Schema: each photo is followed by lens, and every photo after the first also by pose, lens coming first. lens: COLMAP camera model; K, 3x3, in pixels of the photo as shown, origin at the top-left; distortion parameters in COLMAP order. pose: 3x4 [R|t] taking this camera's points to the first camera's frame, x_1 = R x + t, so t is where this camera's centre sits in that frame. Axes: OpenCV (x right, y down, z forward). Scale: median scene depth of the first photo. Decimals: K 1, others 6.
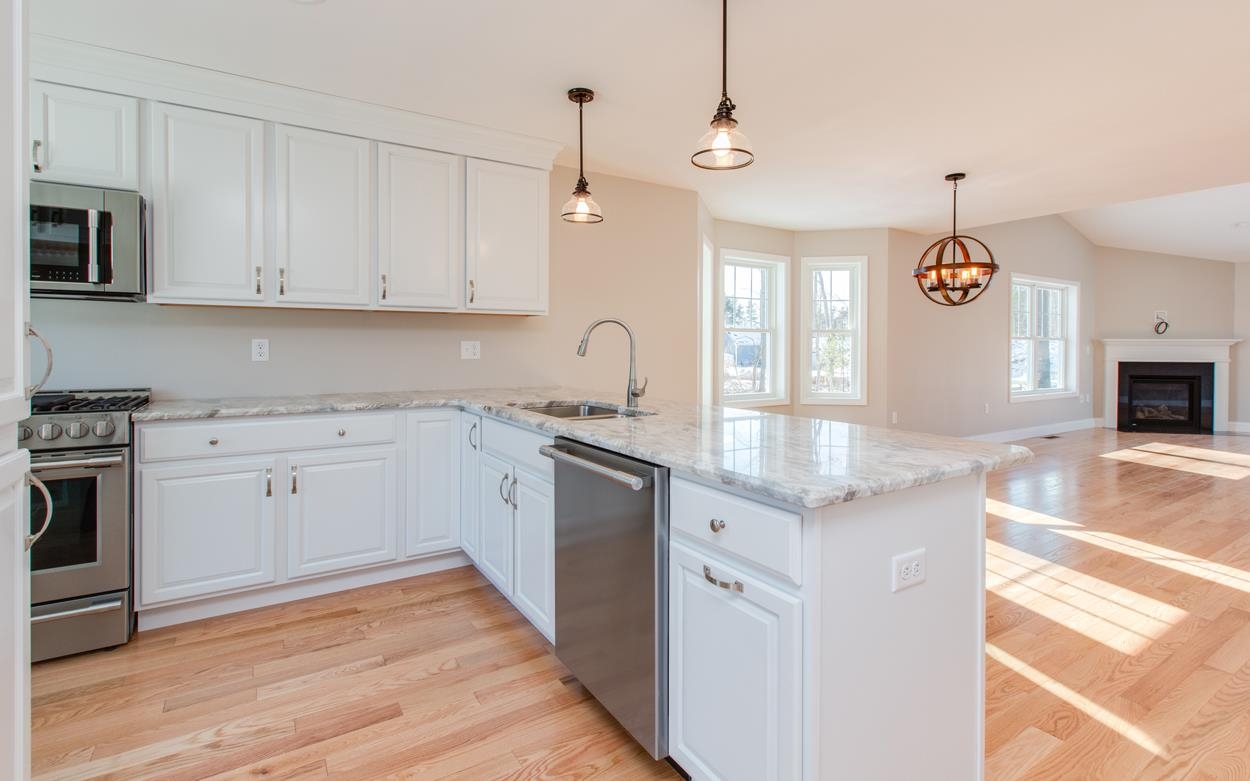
lens RADIAL K [[582.8, 0, 610.9], [0, 582.8, 351.4], [0, 0, 1]] dist [0.006157, -0.001620]
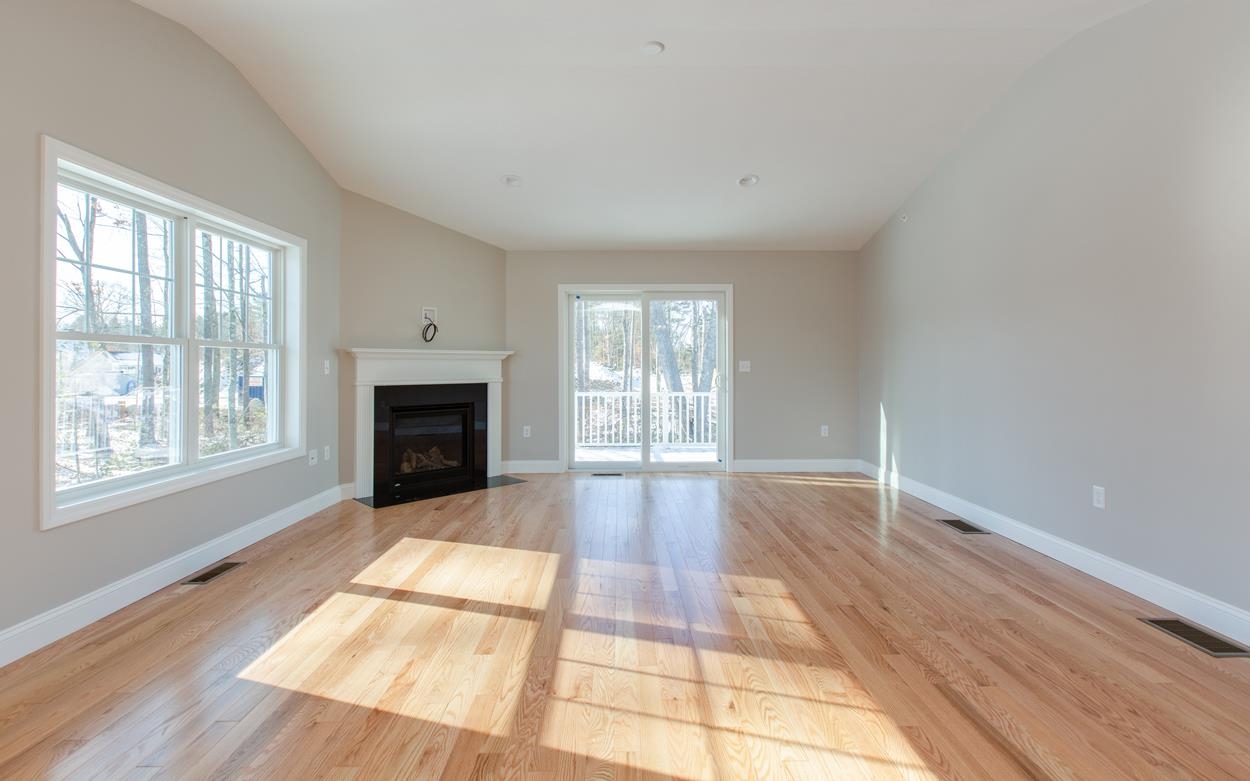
lens RADIAL K [[582.8, 0, 621.4], [0, 582.8, 355.1], [0, 0, 1]] dist [0.006157, -0.001620]
pose [[0.529746, 0.009025, 0.848108, 1.397466], [0.010365, 0.999800, -0.017113, -0.004446], [-0.848093, 0.017856, 0.529546, 1.316096]]
